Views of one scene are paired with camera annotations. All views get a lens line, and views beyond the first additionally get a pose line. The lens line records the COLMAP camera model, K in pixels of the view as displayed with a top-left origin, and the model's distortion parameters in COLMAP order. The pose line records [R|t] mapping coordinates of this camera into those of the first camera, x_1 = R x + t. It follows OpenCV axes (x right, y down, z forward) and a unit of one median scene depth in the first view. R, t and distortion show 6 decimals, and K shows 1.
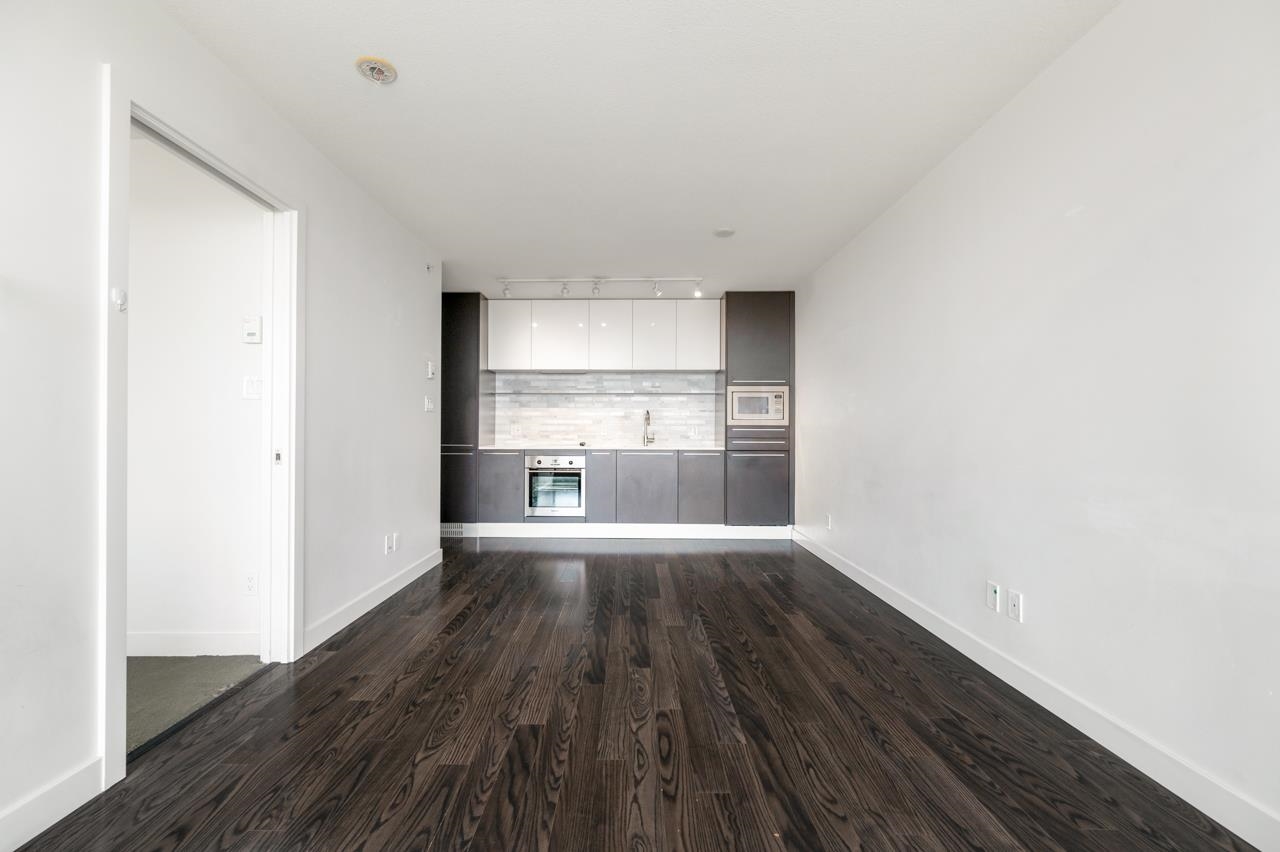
lens RADIAL K [[518.6, 0, 623.5], [0, 518.6, 431.1], [0, 0, 1]] dist [0.000211, -0.000179]
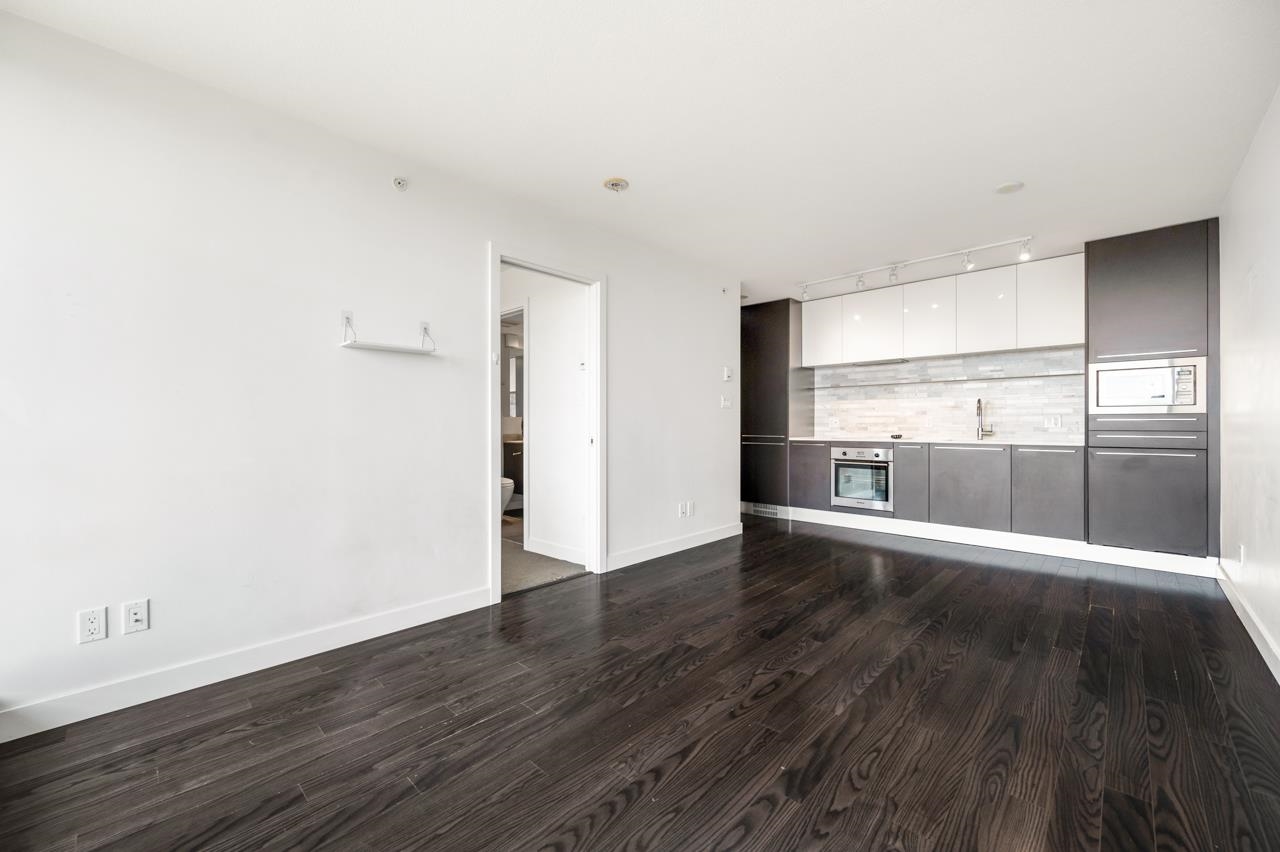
lens RADIAL K [[511.5, 0, 640.0], [0, 511.5, 426.0], [0, 0, 1]] dist [0.000766, 0.000010]
pose [[0.735000, -0.002105, -0.678064, 0.227643], [0.005529, 0.999981, 0.002890, 0.000140], [0.678044, -0.005873, 0.734998, -0.017352]]
